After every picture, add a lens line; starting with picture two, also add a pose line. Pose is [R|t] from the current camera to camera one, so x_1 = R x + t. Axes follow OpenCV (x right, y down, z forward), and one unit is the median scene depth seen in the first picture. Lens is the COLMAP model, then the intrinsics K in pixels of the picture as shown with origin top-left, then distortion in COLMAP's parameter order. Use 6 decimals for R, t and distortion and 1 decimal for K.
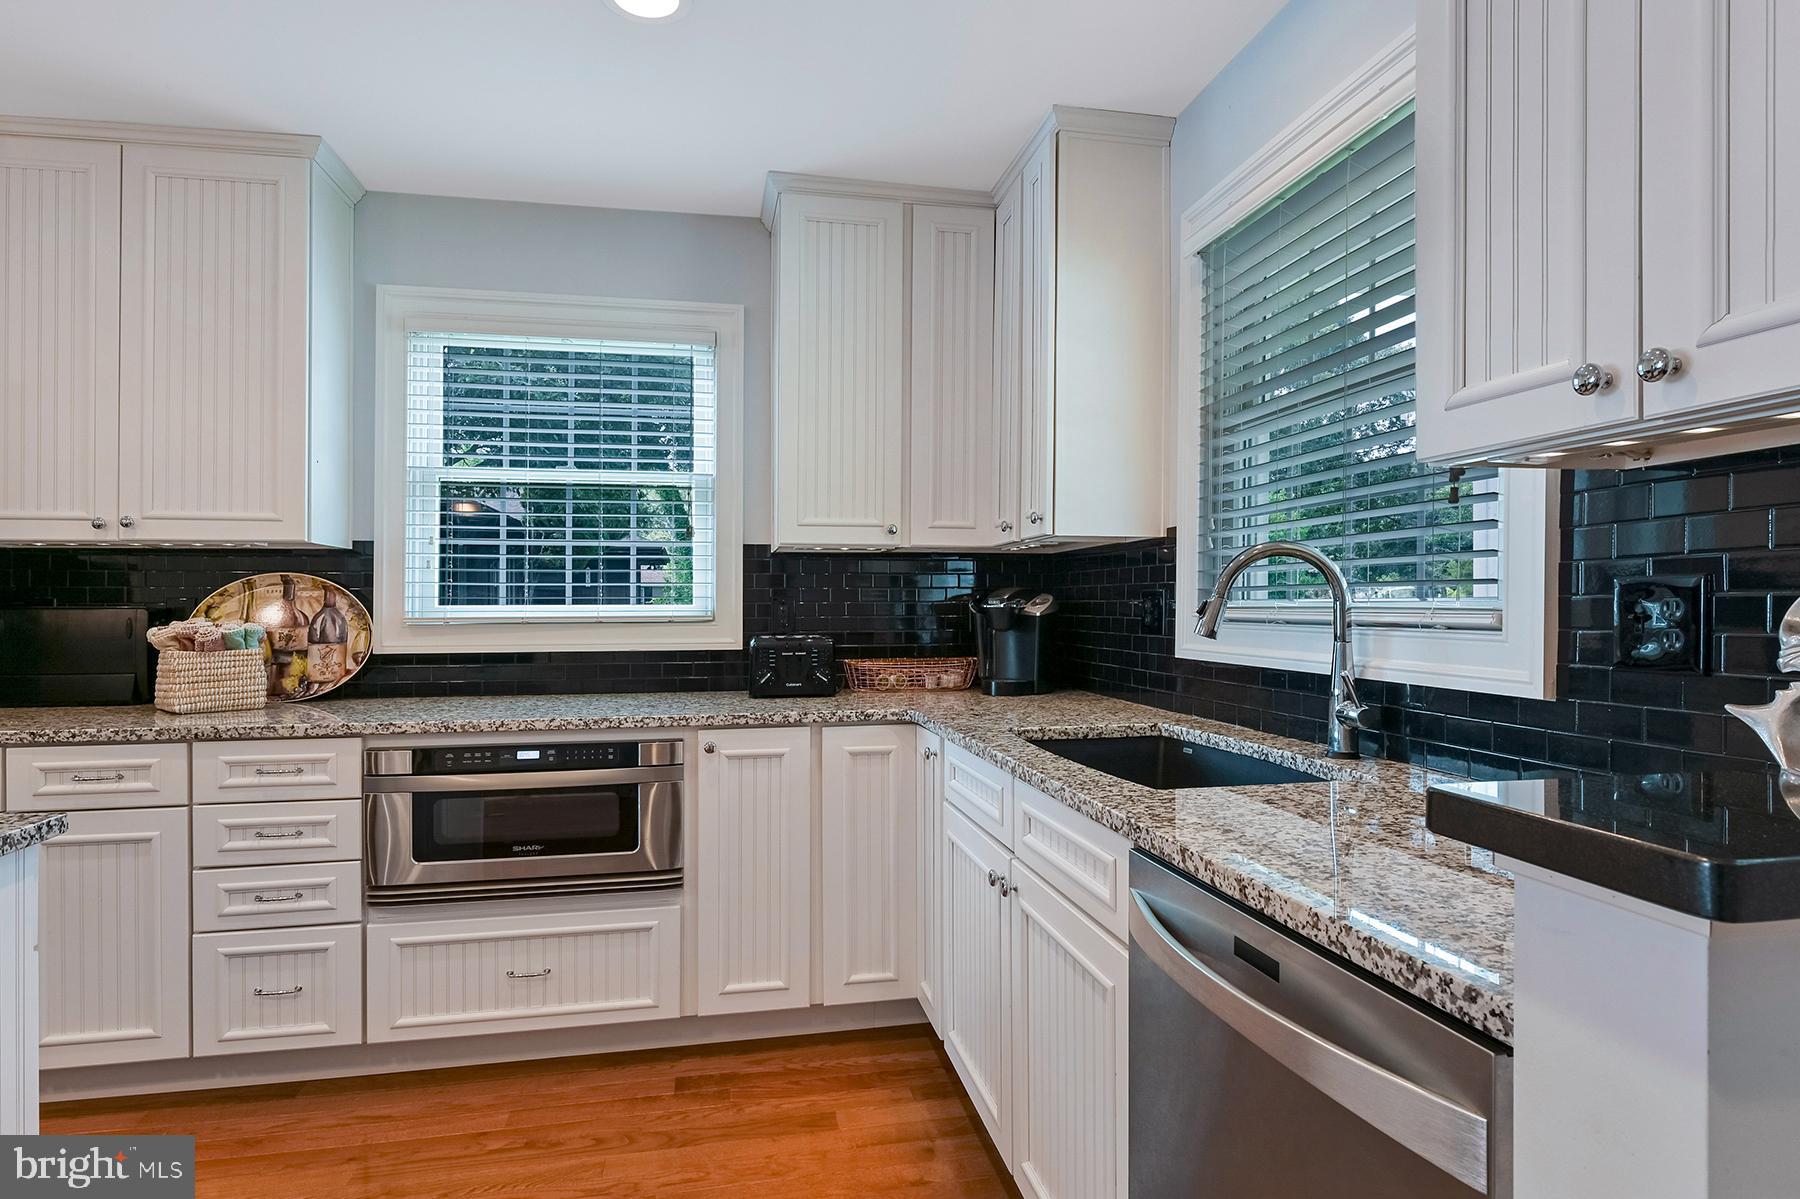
lens RADIAL K [[967.7, 0, 914.2], [0, 967.7, 595.2], [0, 0, 1]] dist [-0.012504, 0.002365]
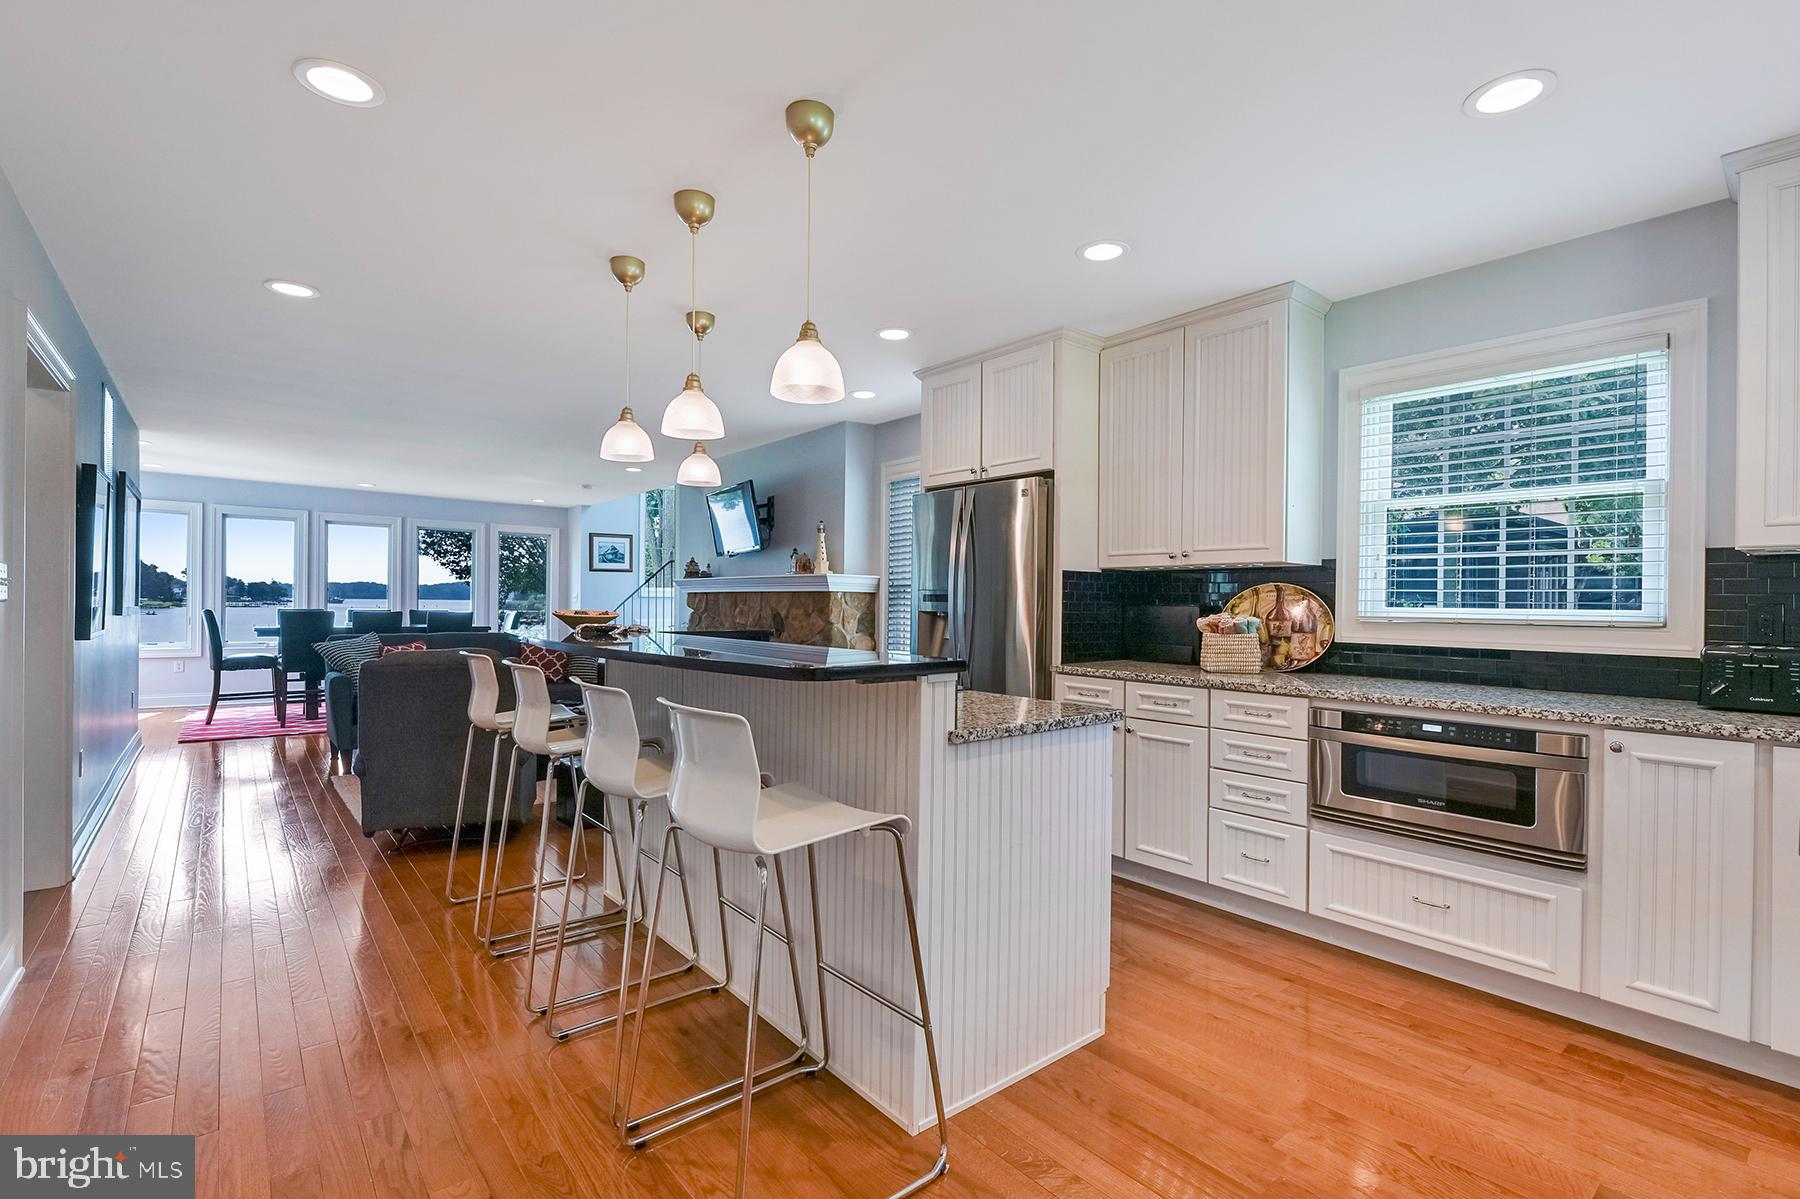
lens RADIAL K [[823.7, 0, 892.8], [0, 823.7, 598.7], [0, 0, 1]] dist [-0.009991, -0.000506]
pose [[0.458209, 0.006471, -0.888821, 0.209368], [-0.005034, 0.999976, 0.004686, -0.003217], [0.888830, 0.002328, 0.458231, -0.100618]]
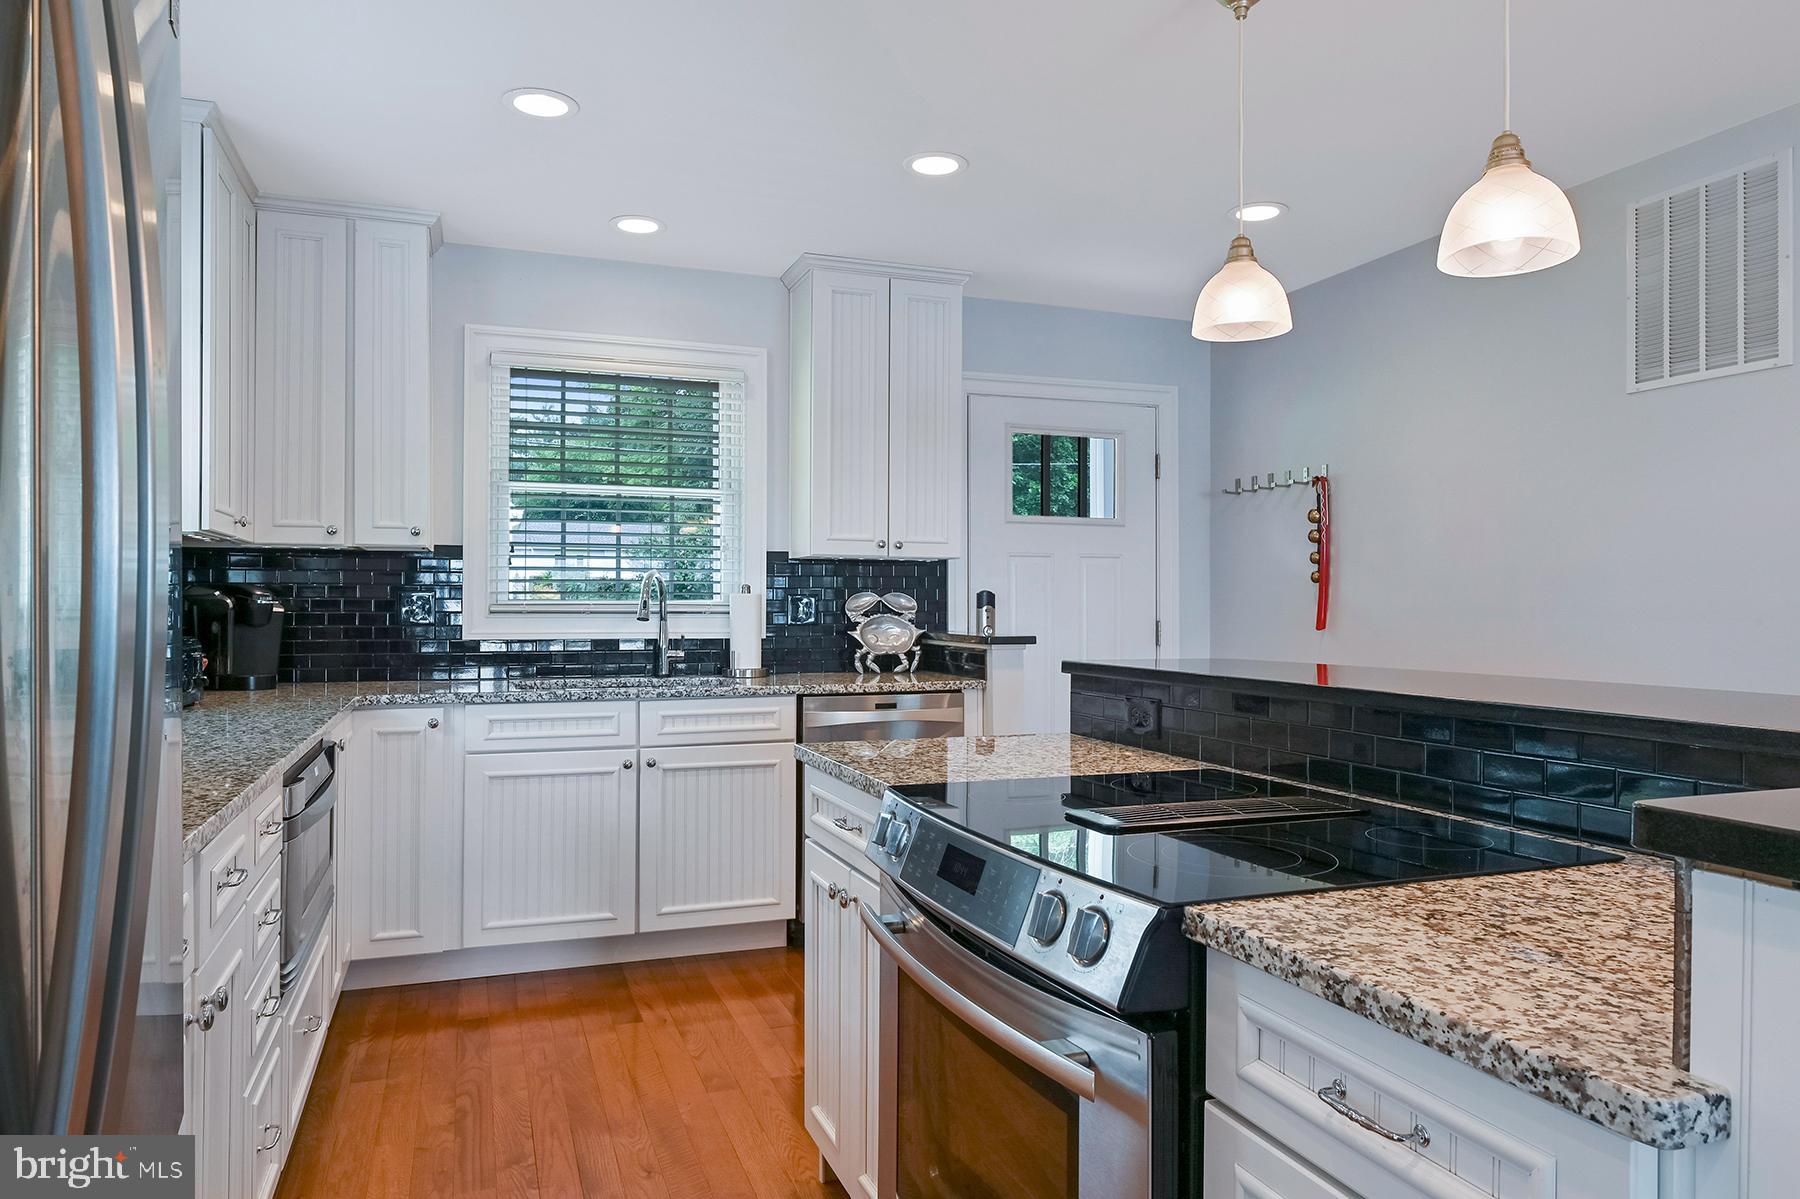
lens RADIAL K [[1179.2, 0, 904.8], [0, 1179.2, 603.7], [0, 0, 1]] dist [0.007663, 0.000579]
pose [[-0.151034, 0.005970, 0.988511, -1.424244], [-0.012669, 0.999888, -0.007975, 0.016145], [-0.988447, -0.013728, -0.150942, 0.592014]]
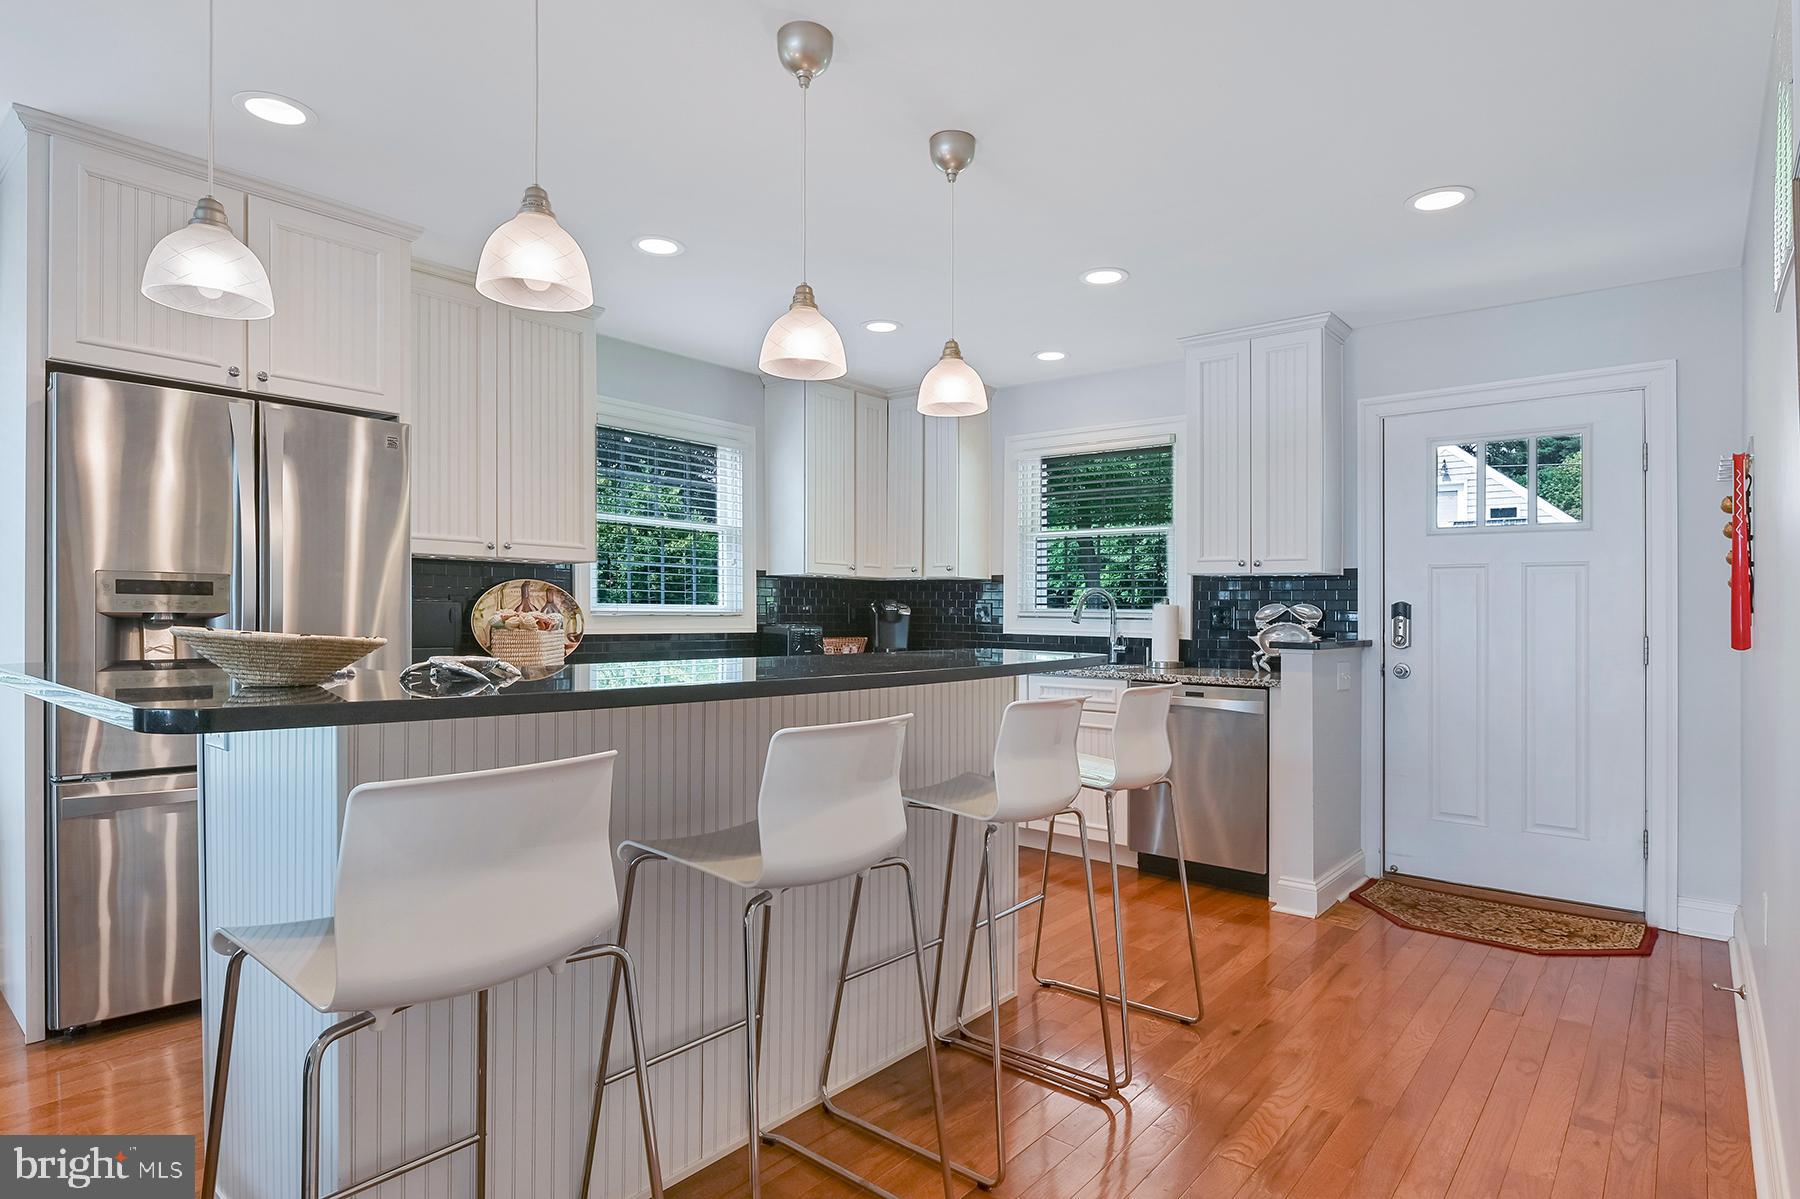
lens RADIAL K [[967.7, 0, 887.5], [0, 967.7, 604.1], [0, 0, 1]] dist [-0.012504, 0.002365]
pose [[0.792868, 0.020377, 0.609052, -1.250660], [-0.023293, 0.999724, -0.003125, 0.007532], [-0.608948, -0.011709, 0.793124, -0.591396]]
